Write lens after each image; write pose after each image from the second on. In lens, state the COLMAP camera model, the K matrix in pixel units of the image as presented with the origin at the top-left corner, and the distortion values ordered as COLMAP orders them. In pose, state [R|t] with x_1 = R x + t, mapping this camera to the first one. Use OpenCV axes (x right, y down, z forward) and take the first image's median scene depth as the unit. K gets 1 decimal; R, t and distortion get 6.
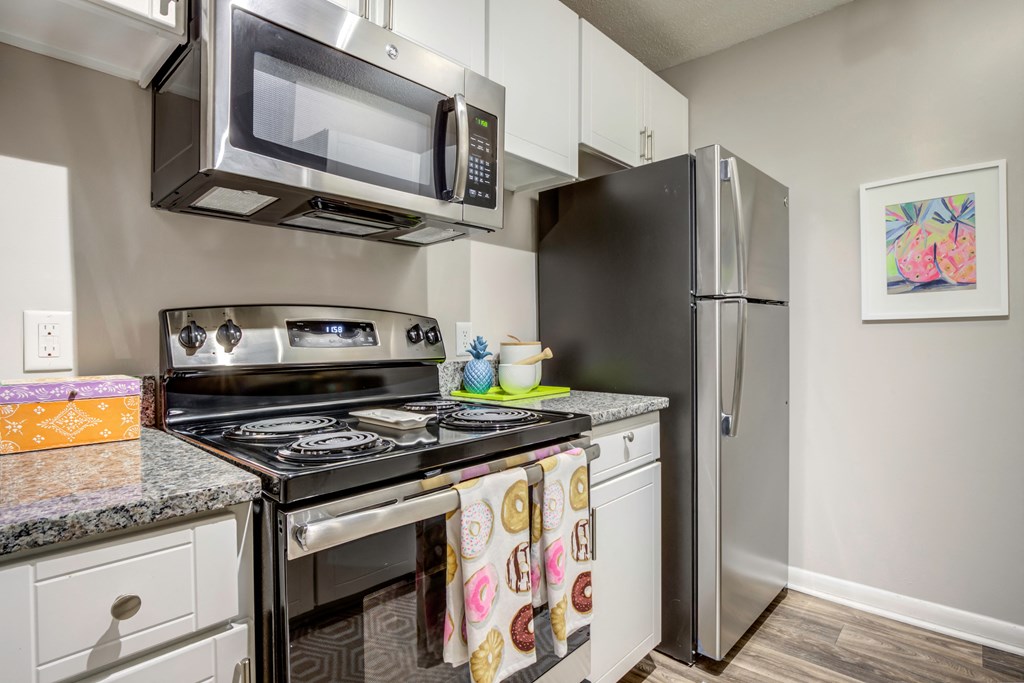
lens RADIAL K [[532.9, 0, 511.8], [0, 532.9, 339.8], [0, 0, 1]] dist [-0.032582, 0.007262]
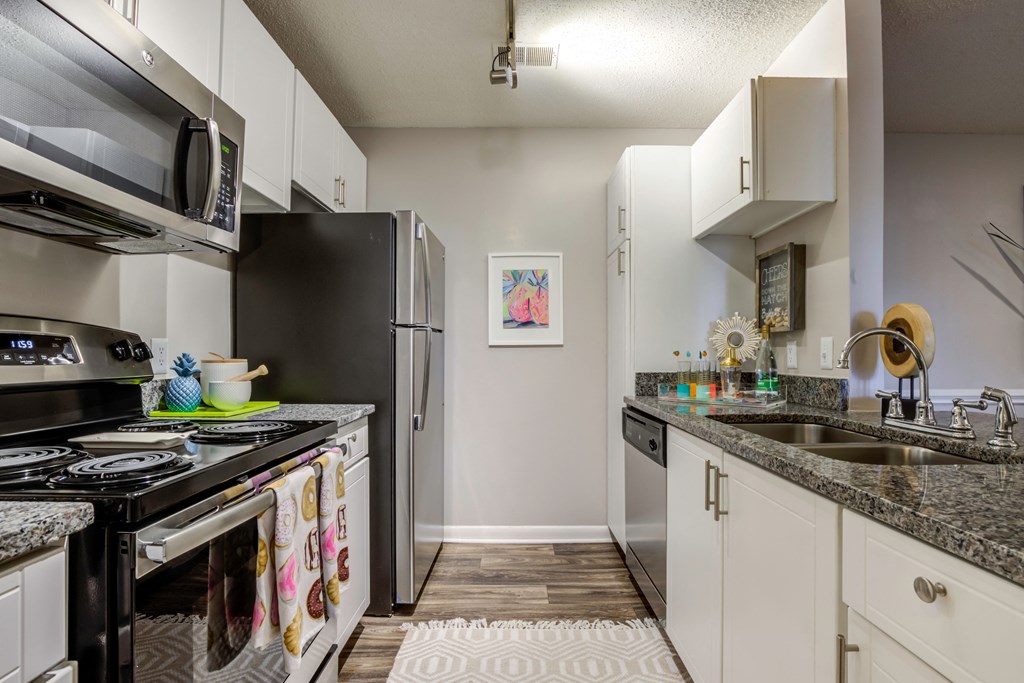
lens RADIAL K [[532.9, 0, 509.0], [0, 532.9, 344.4], [0, 0, 1]] dist [-0.032582, 0.007262]
pose [[0.718599, 0.020996, 0.695108, -0.357306], [-0.005434, 0.999683, -0.024578, -0.003355], [-0.695404, 0.013885, 0.718485, -0.120728]]
